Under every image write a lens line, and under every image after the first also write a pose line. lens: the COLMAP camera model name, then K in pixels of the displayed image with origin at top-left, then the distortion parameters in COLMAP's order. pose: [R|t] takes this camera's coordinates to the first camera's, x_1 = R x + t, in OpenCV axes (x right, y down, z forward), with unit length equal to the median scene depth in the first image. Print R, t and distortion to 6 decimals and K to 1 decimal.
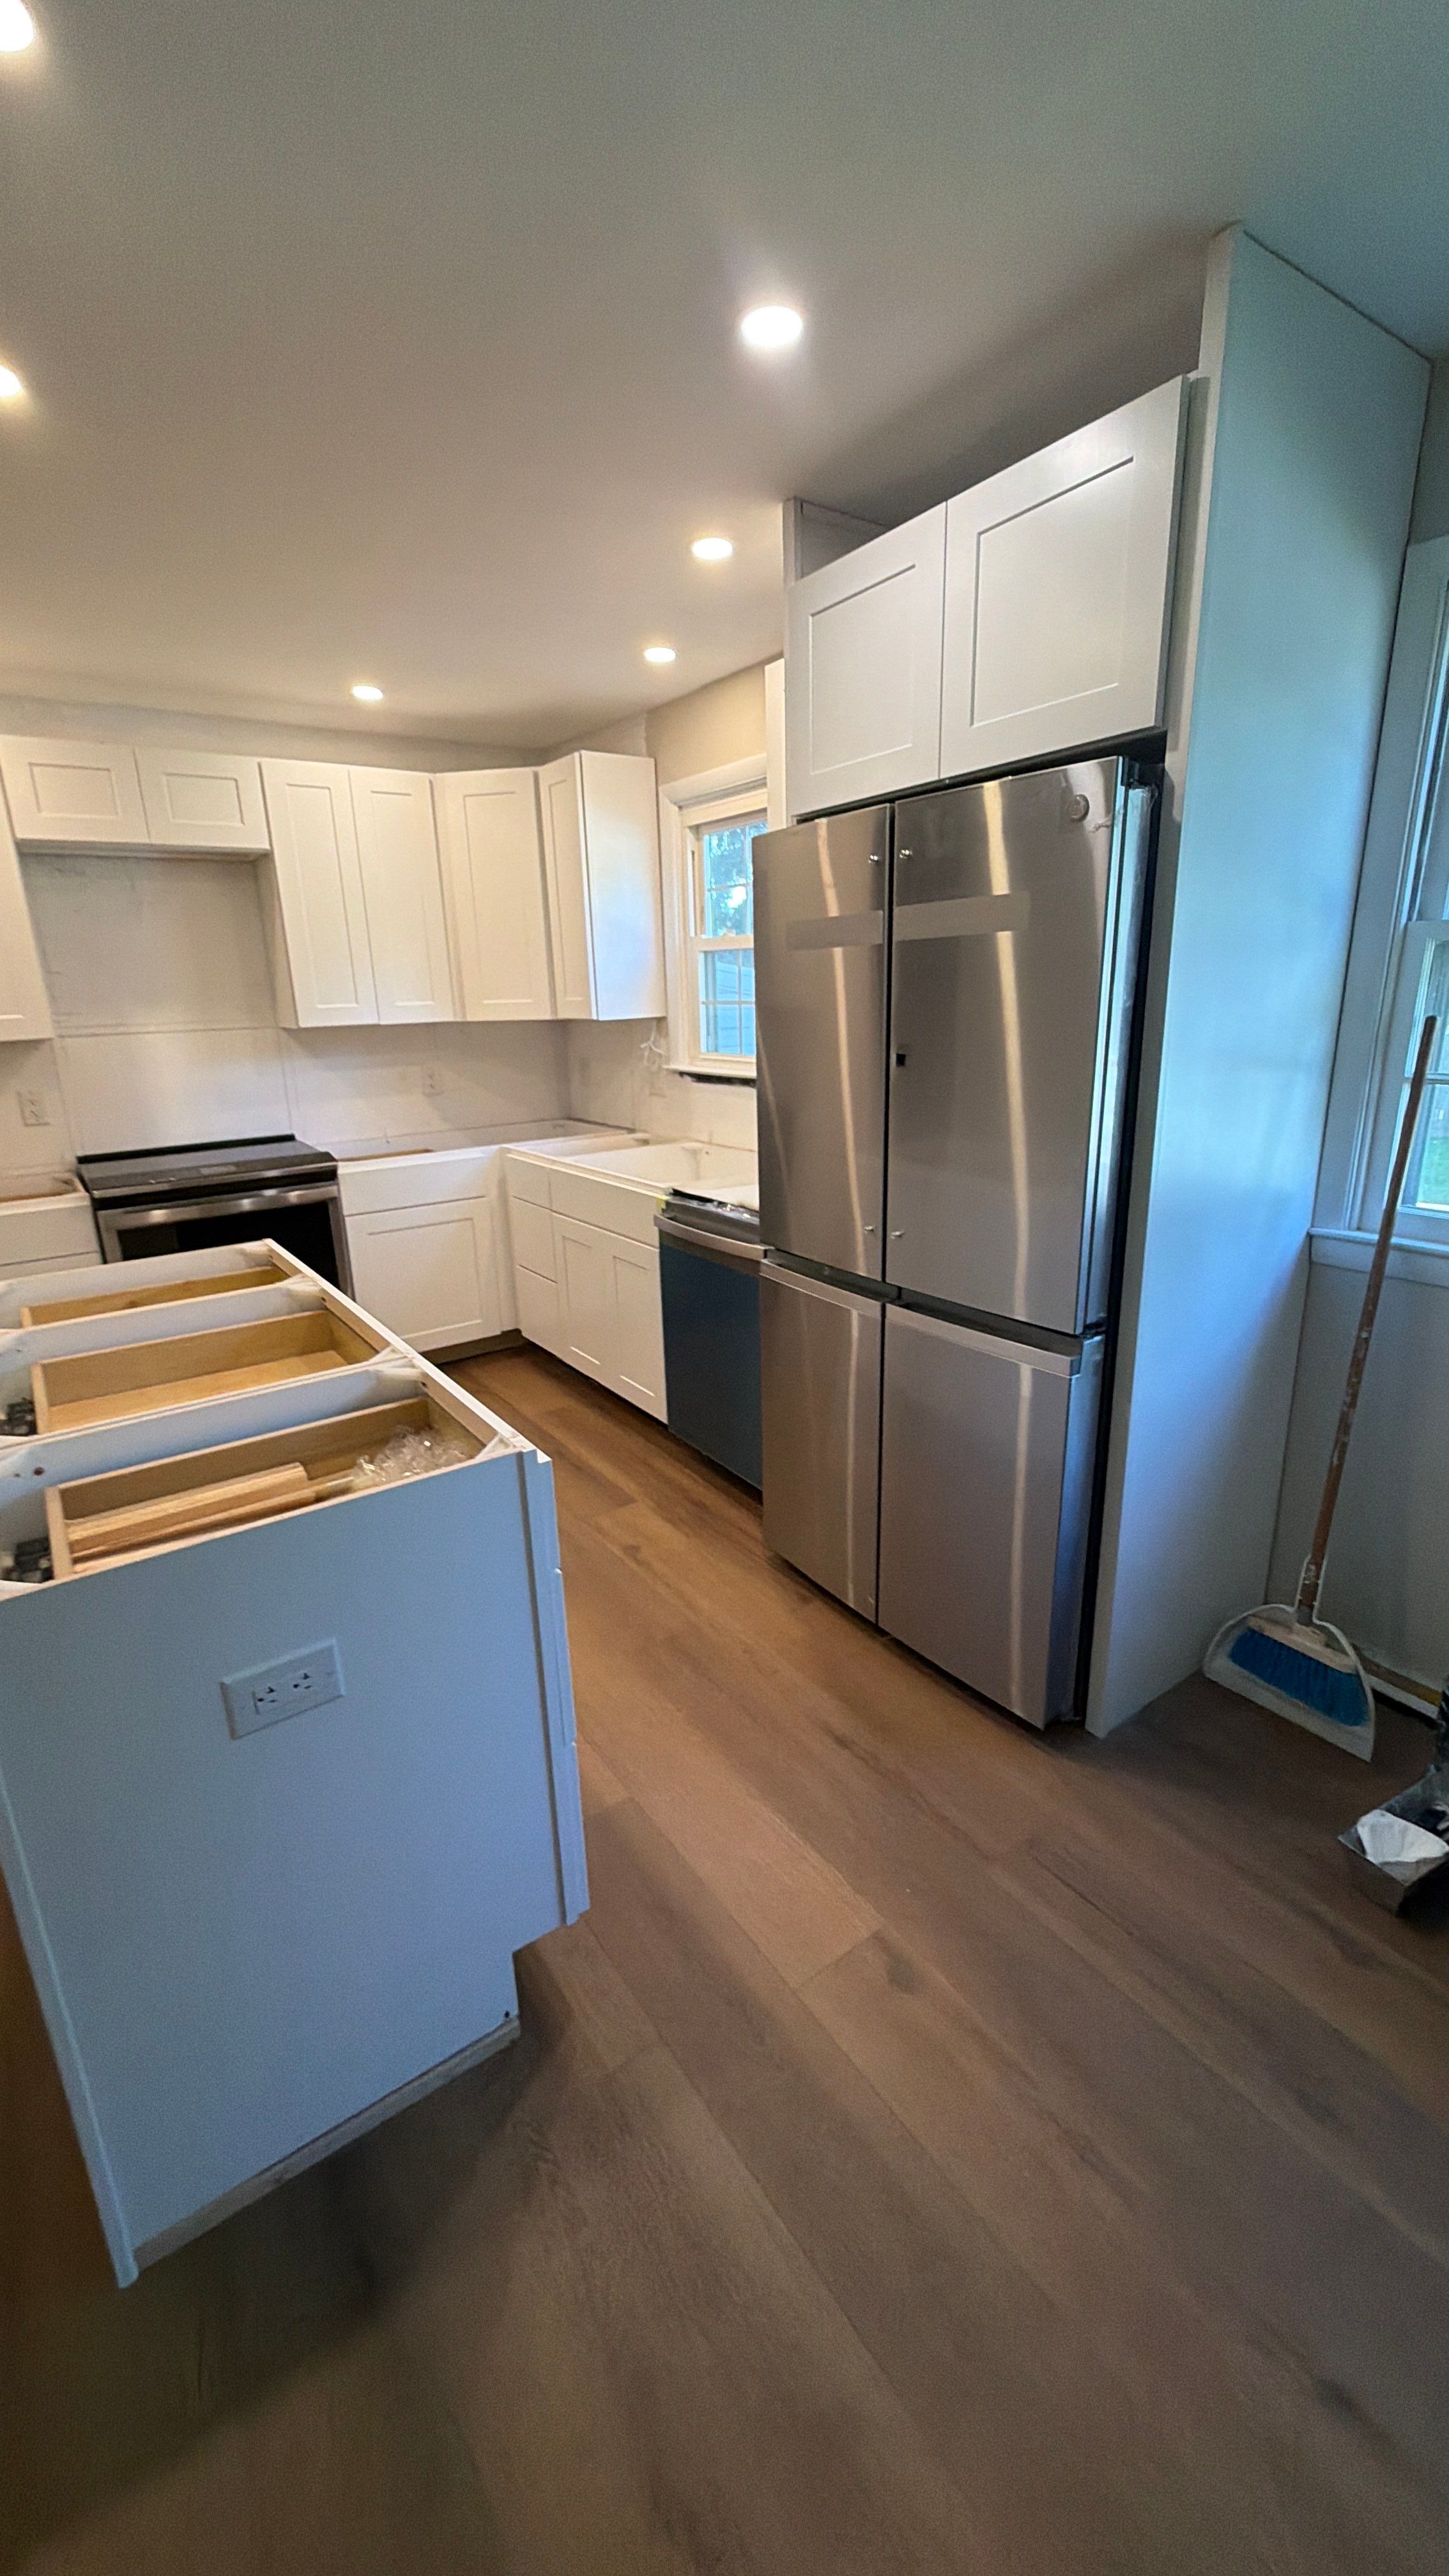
lens RADIAL K [[1029.6, 0, 722.5], [0, 1029.6, 1286.9], [0, 0, 1]] dist [0.001344, 0.000459]
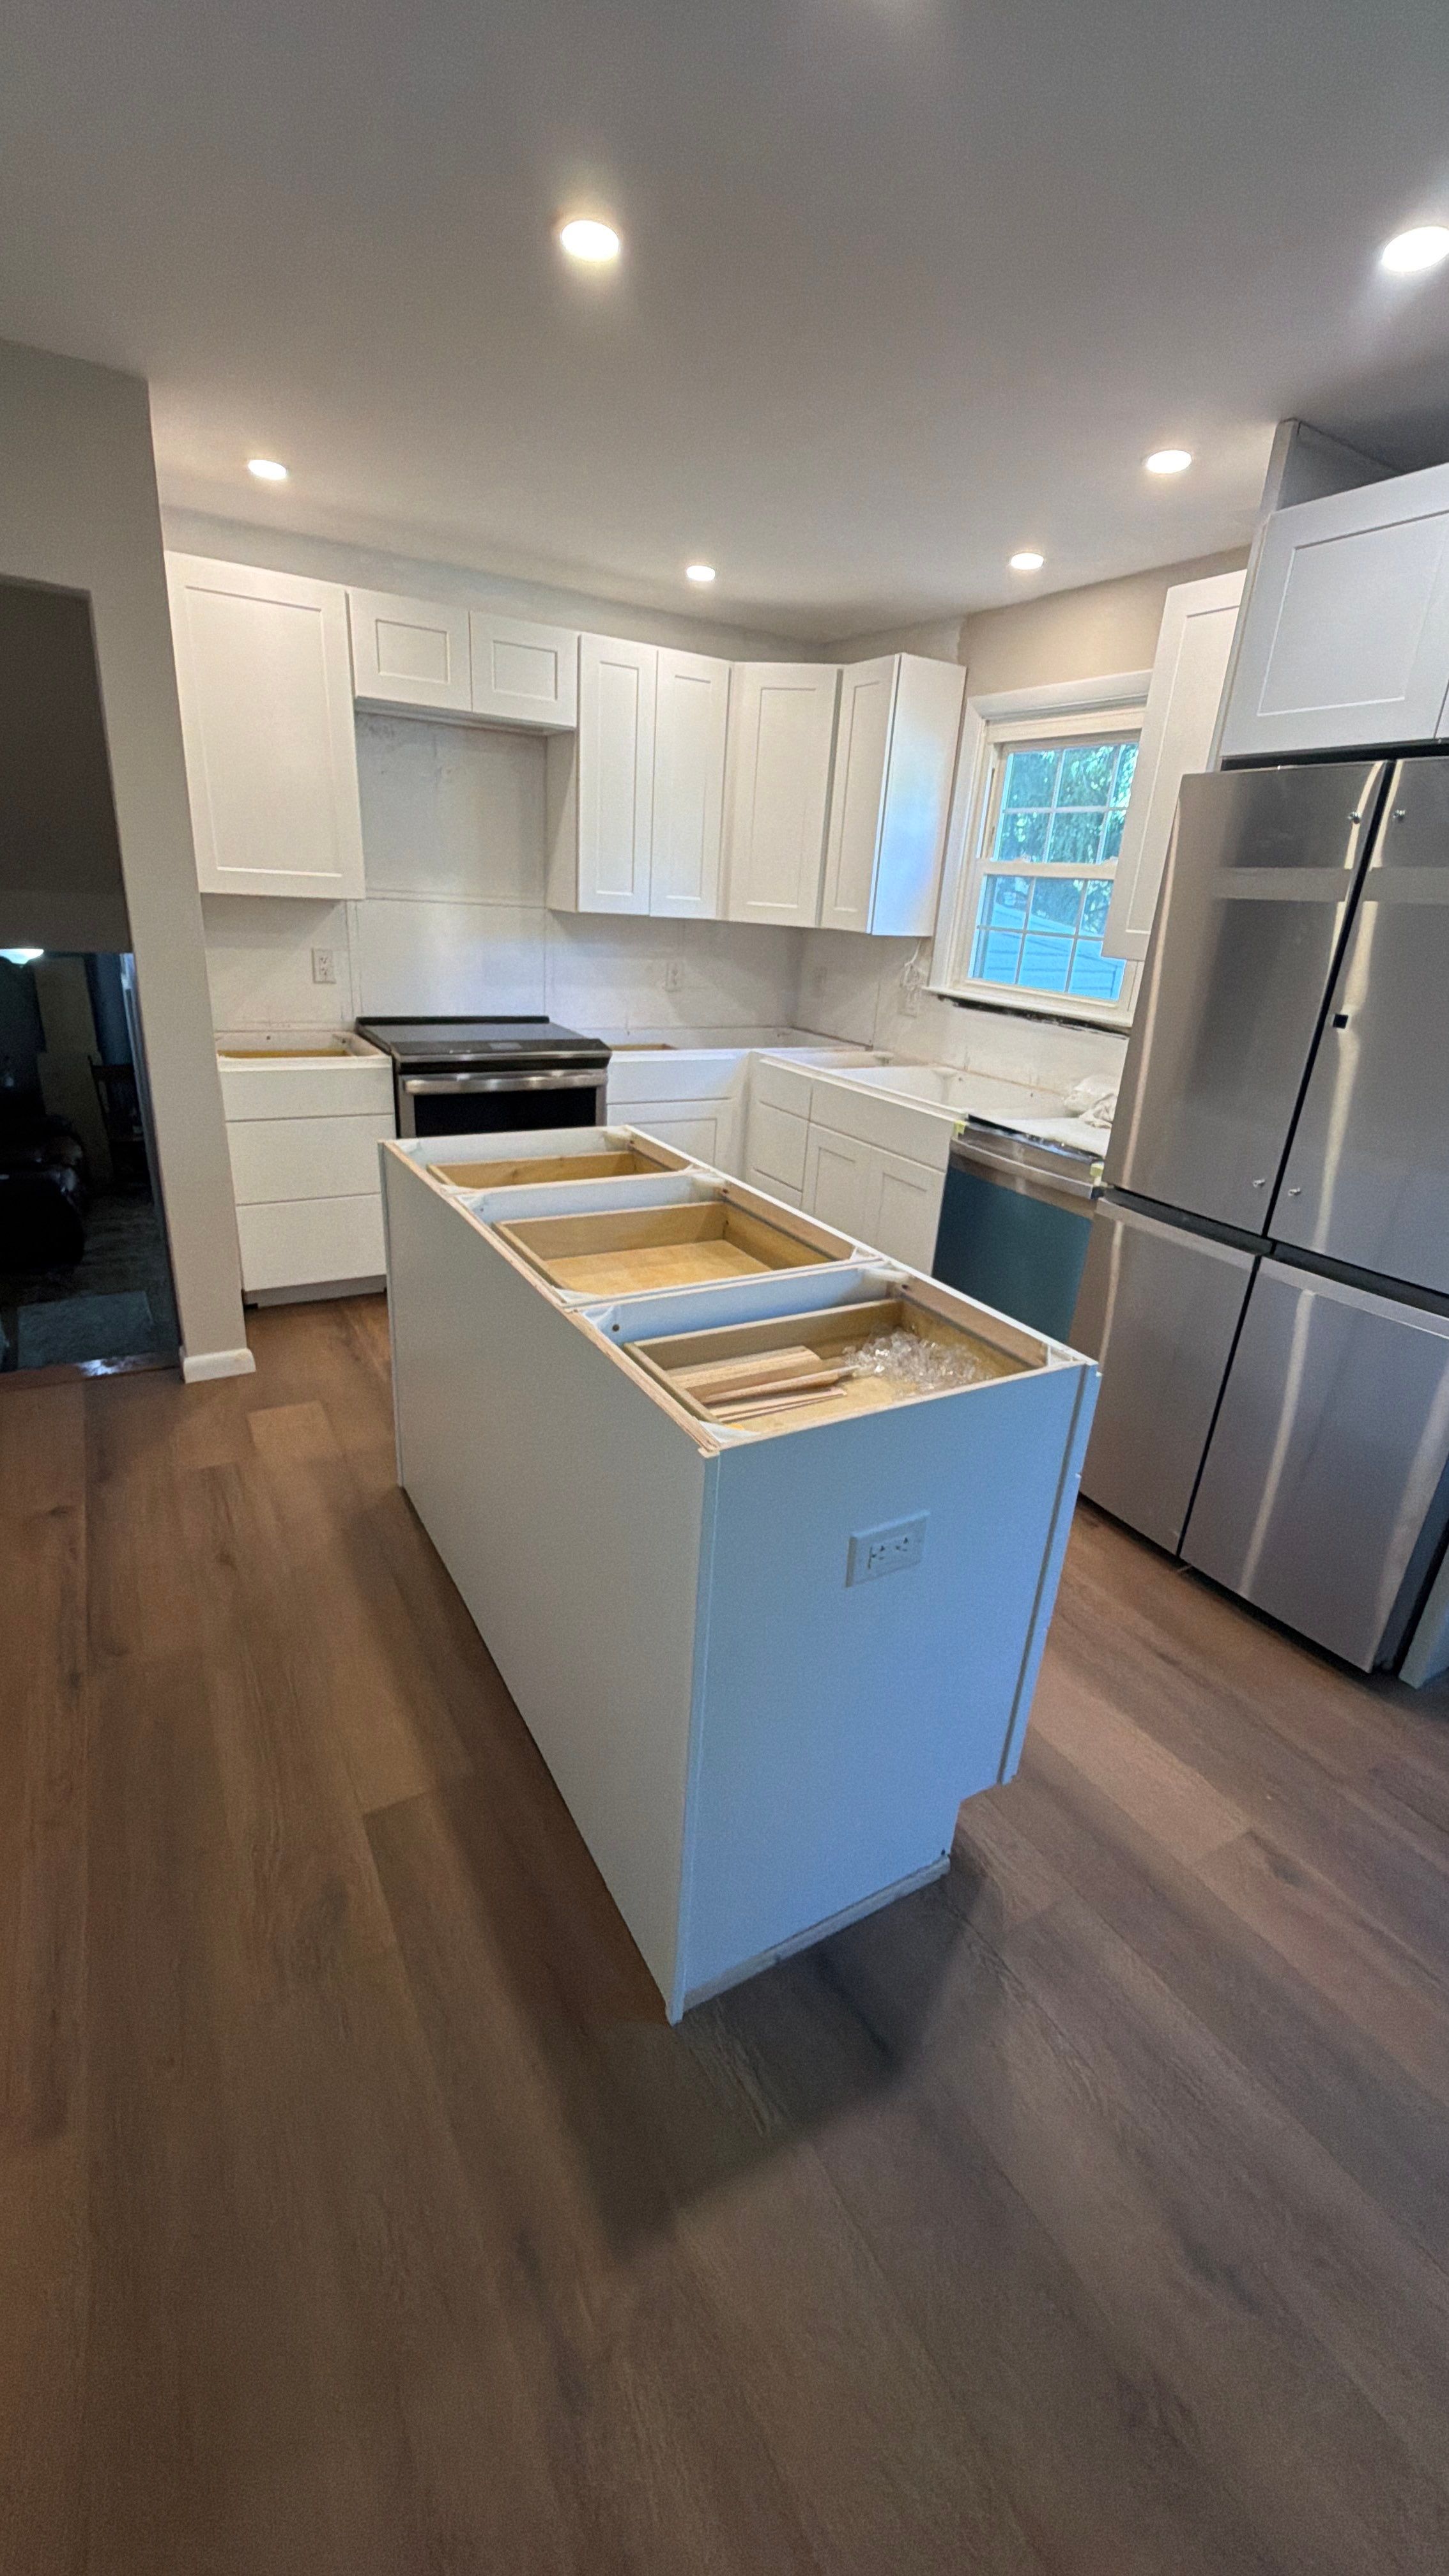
lens RADIAL K [[1029.6, 0, 722.9], [0, 1029.6, 1286.9], [0, 0, 1]] dist [0.001344, 0.000459]
pose [[0.992227, 0.117061, -0.042226, -0.192806], [-0.113068, 0.989768, 0.087031, 0.009987], [0.051982, -0.081580, 0.995310, -0.033199]]
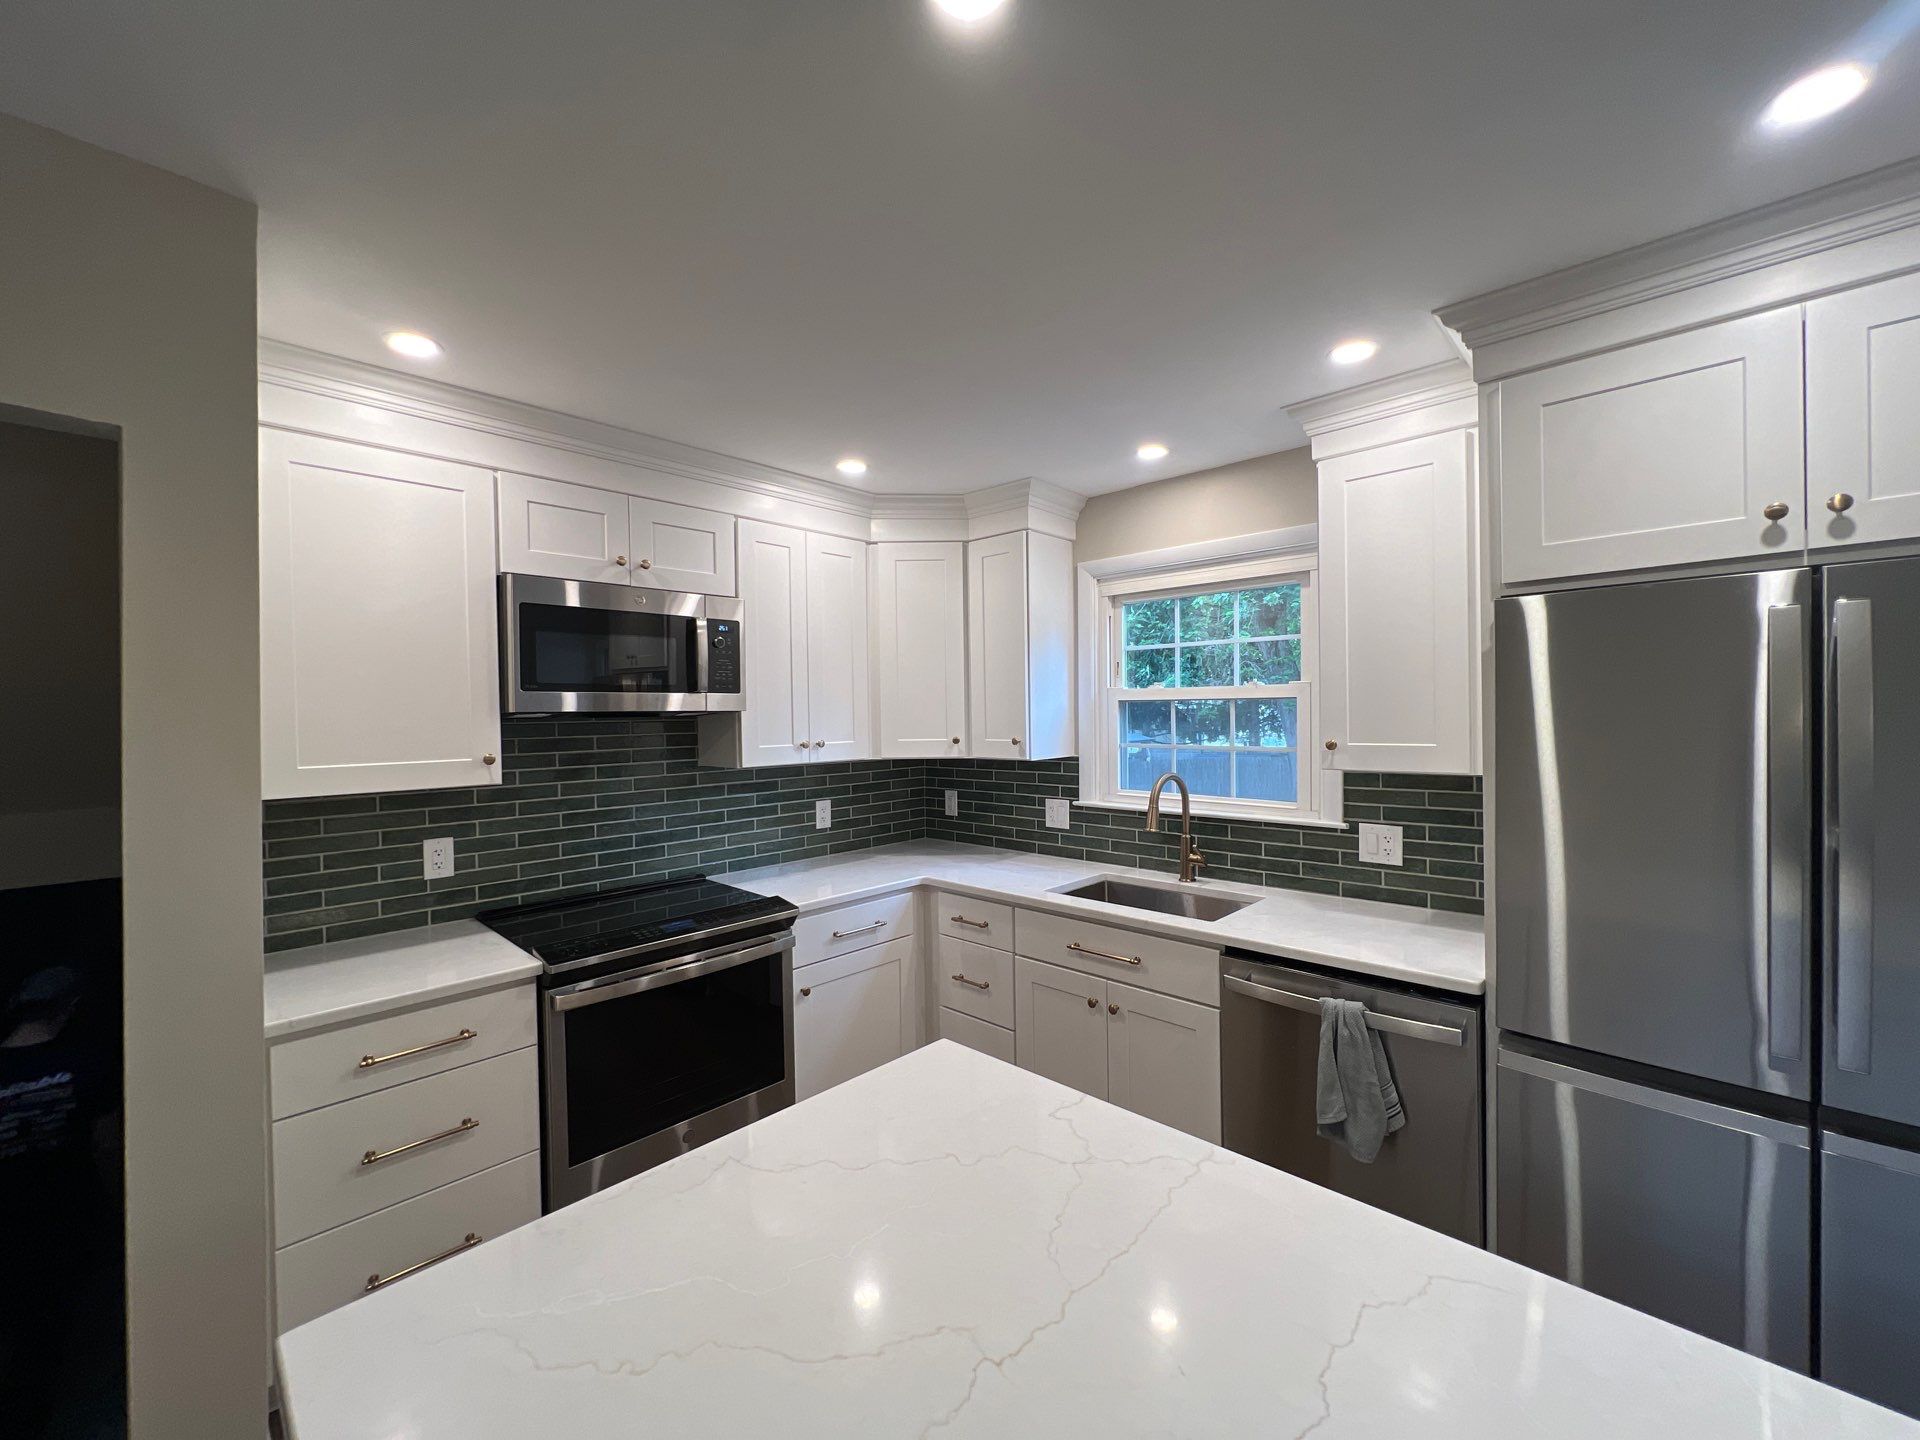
lens RADIAL K [[767.3, 0, 954.5], [0, 767.3, 721.6], [0, 0, 1]] dist [0.001189, -0.000061]
pose [[0.980712, 0.014319, 0.194935, -0.373002], [0.039889, 0.961663, -0.271317, -0.092721], [-0.191346, 0.273860, 0.942543, 0.278356]]
